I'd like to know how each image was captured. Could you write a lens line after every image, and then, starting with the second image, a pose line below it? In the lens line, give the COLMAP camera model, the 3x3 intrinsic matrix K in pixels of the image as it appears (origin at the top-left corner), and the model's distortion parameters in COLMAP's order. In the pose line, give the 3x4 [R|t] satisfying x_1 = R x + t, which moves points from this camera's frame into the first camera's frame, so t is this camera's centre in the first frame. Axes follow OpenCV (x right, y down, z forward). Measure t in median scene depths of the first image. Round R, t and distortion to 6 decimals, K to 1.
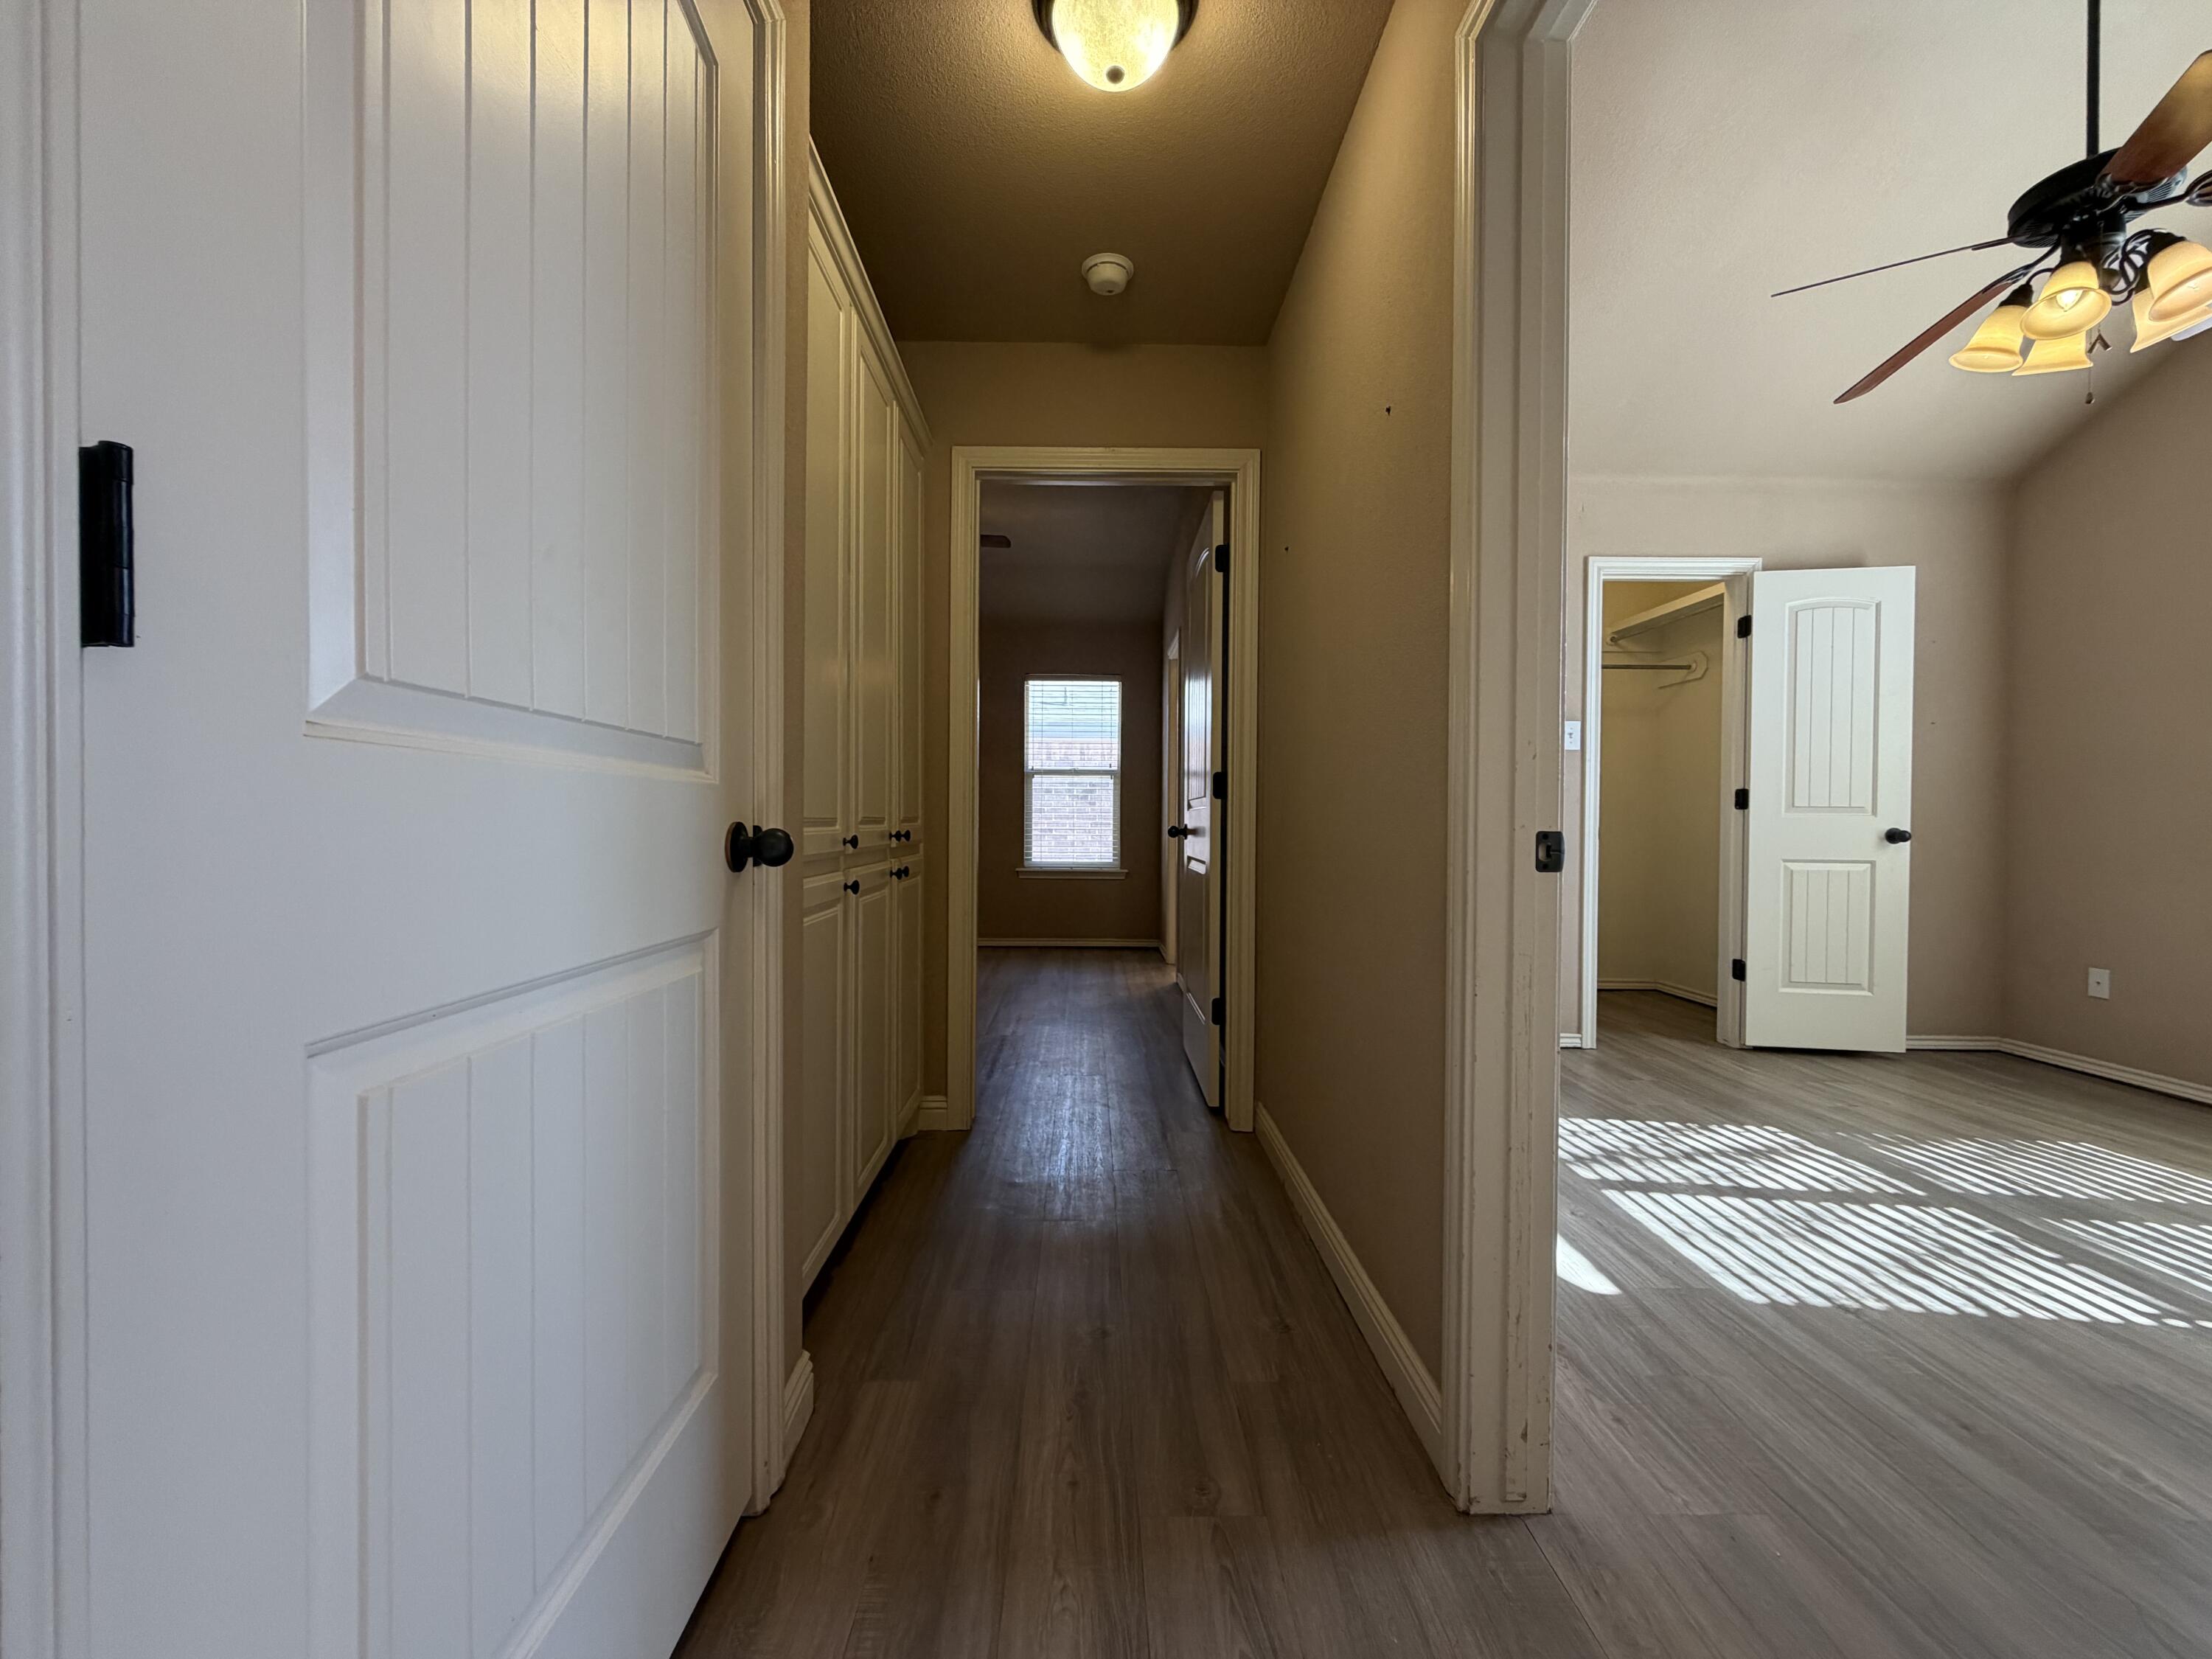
lens RADIAL K [[879.6, 0, 1101.2], [0, 879.6, 831.5], [0, 0, 1]] dist [-0.000151, 0.000042]
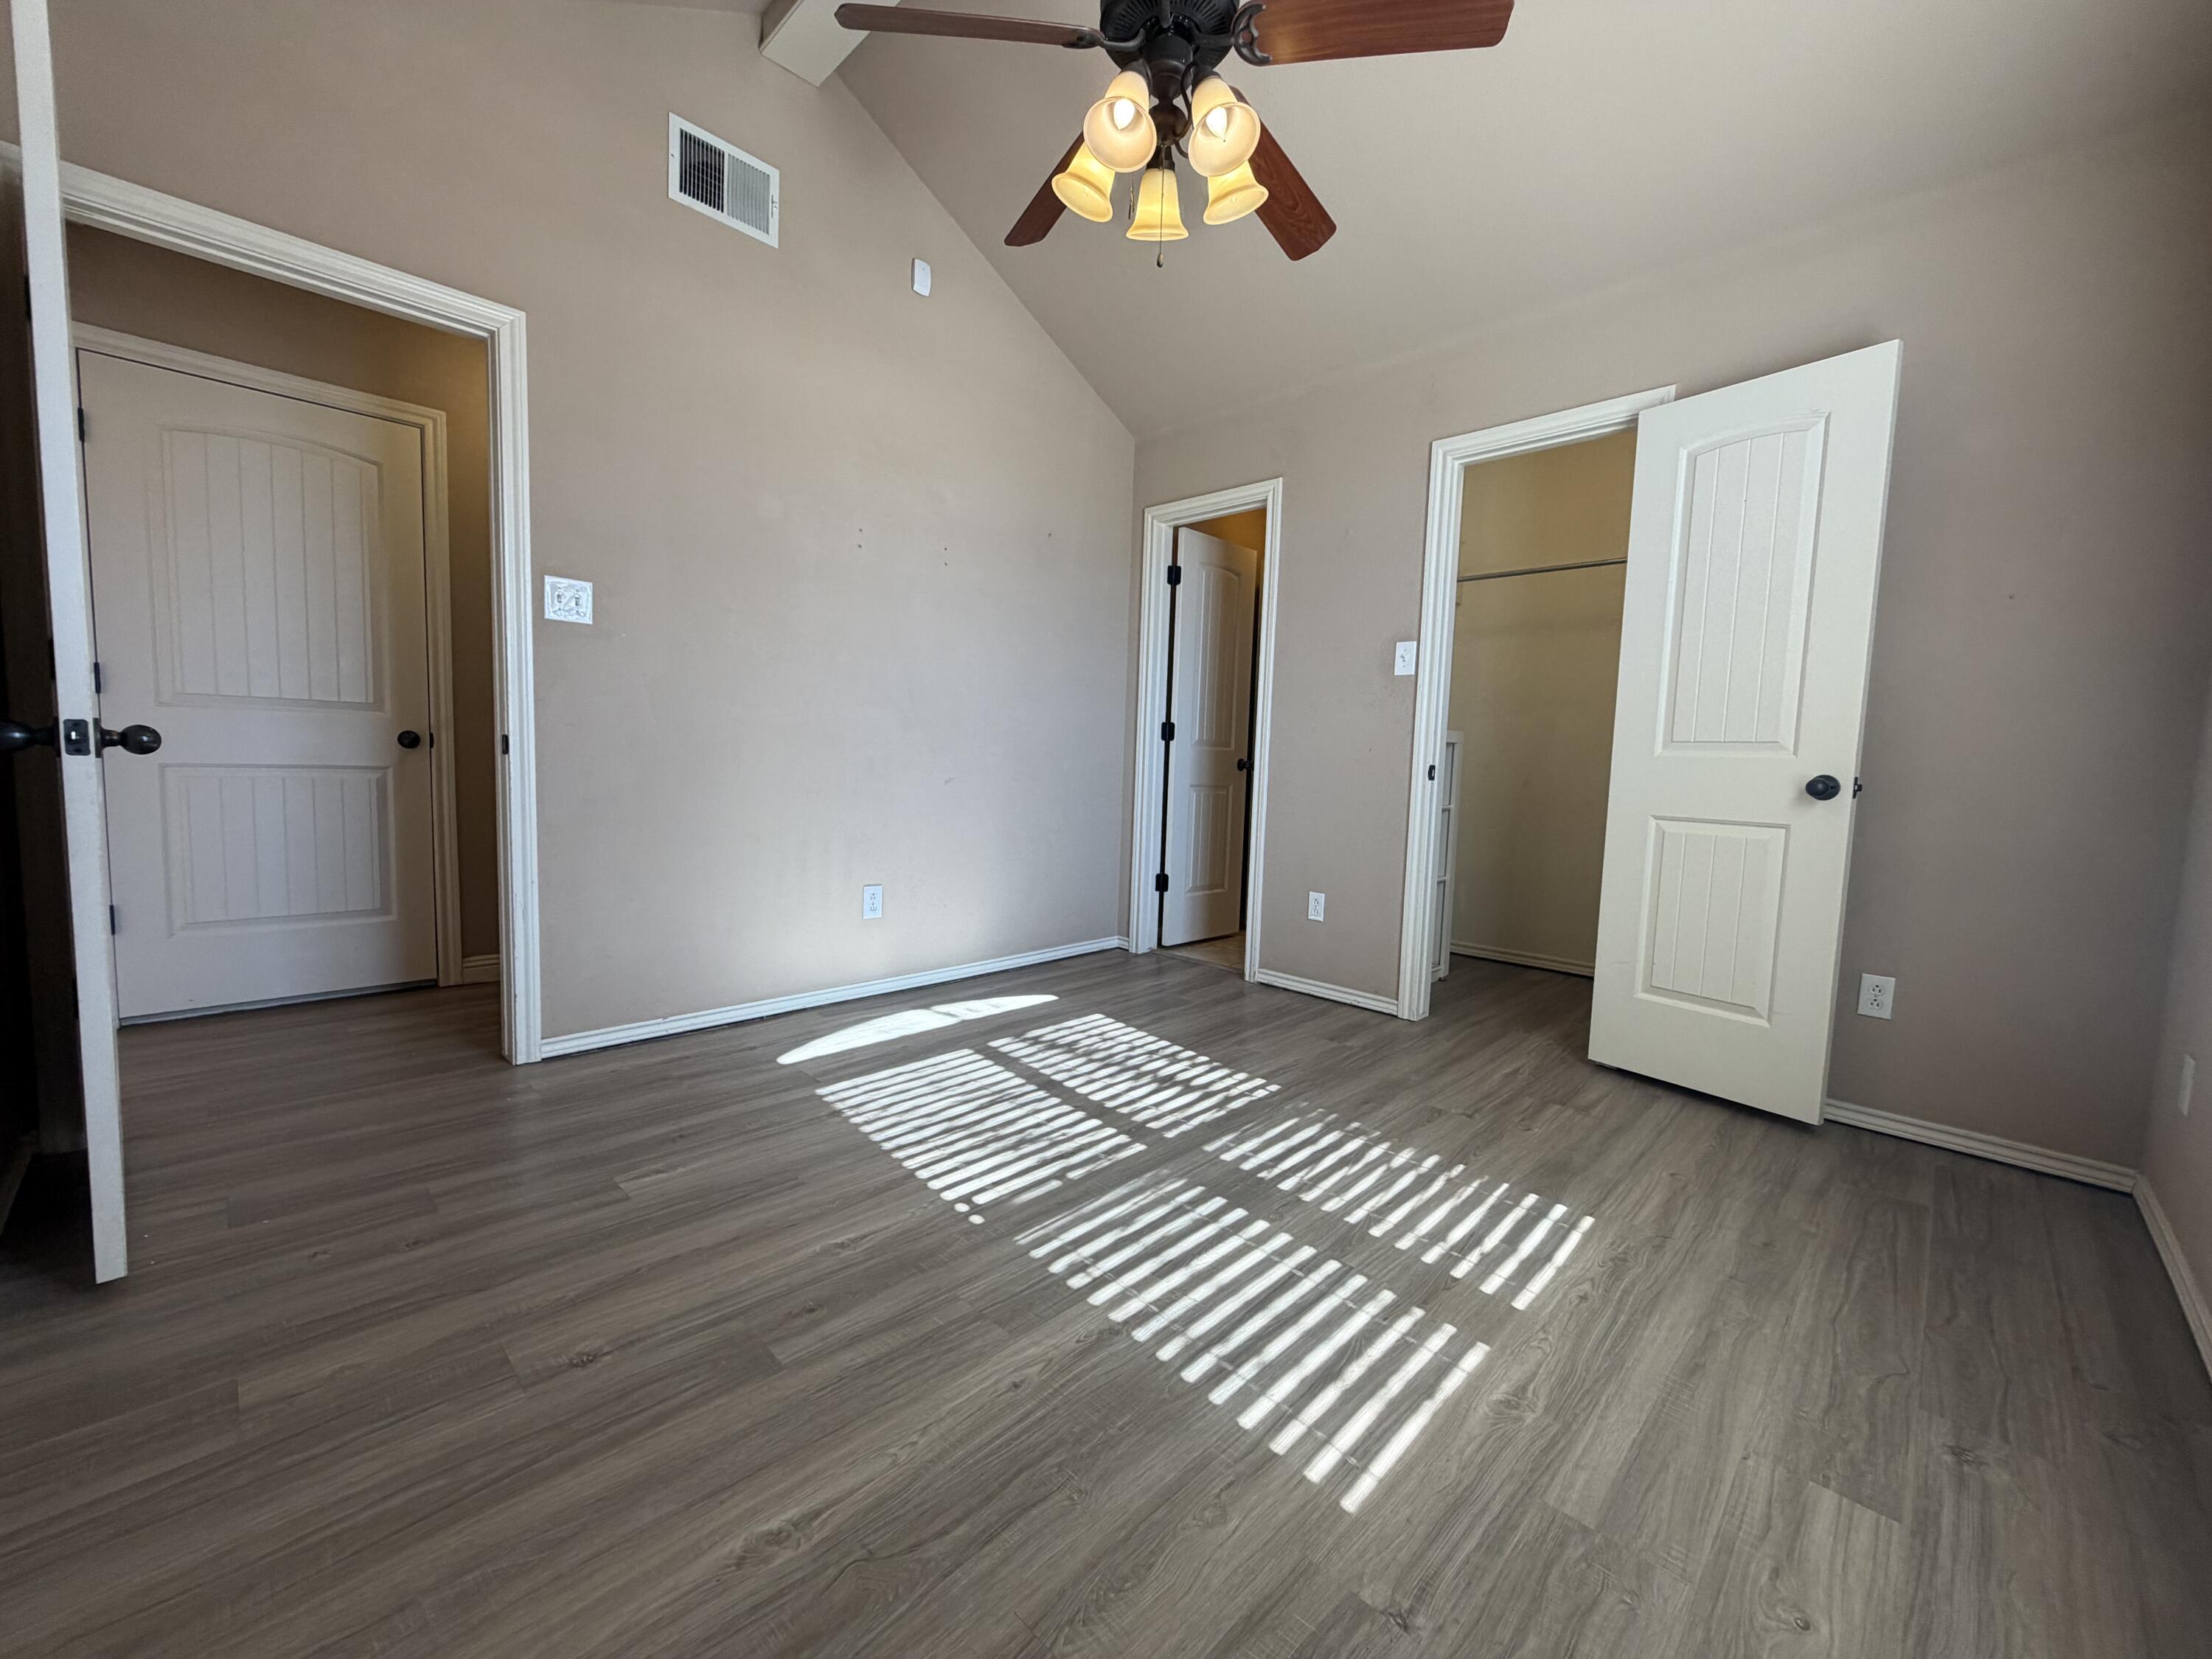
lens RADIAL K [[879.6, 0, 1104.8], [0, 879.6, 835.1], [0, 0, 1]] dist [-0.000151, 0.000042]
pose [[0.706610, 0.078916, -0.703188, 1.364247], [-0.036348, 0.996498, 0.075309, 0.014071], [0.706669, -0.027655, 0.707004, 0.251595]]
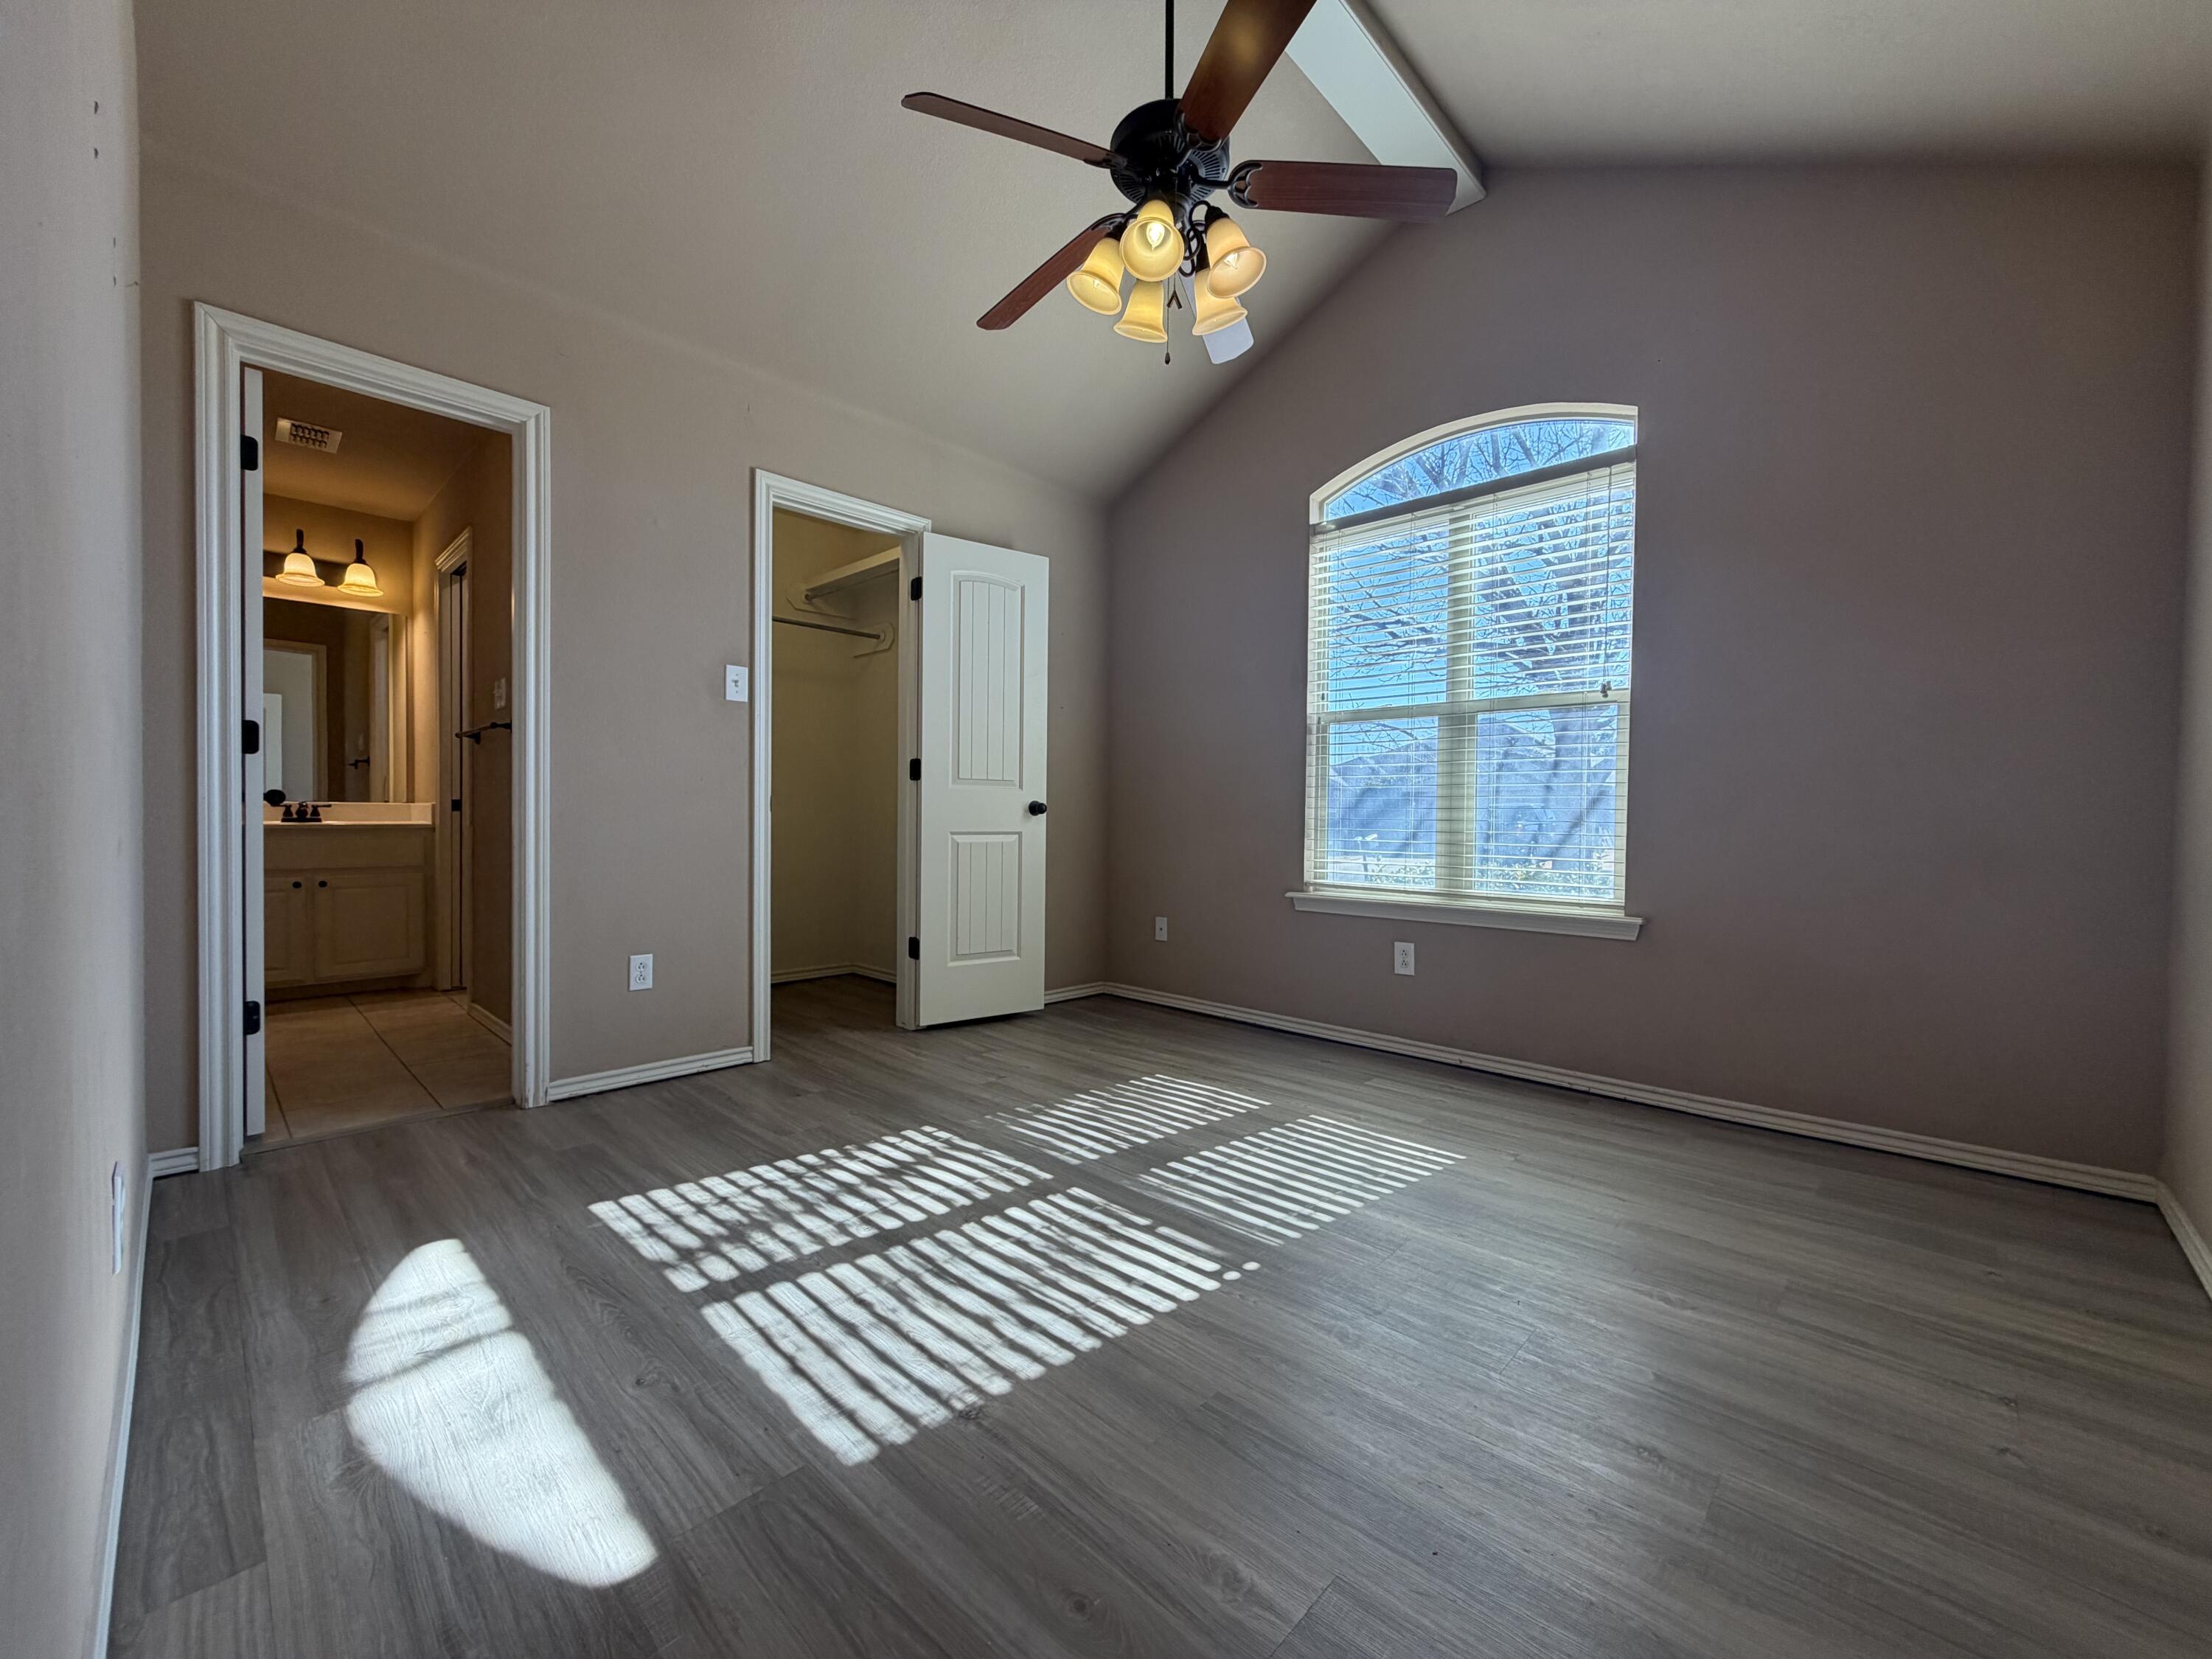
lens RADIAL K [[879.6, 0, 1096.8], [0, 879.6, 828.7], [0, 0, 1]] dist [-0.000151, 0.000042]
pose [[0.703386, -0.009814, 0.710740, 0.270595], [0.003063, 0.999937, 0.010776, 0.025929], [-0.710802, -0.005403, 0.703372, 0.270596]]
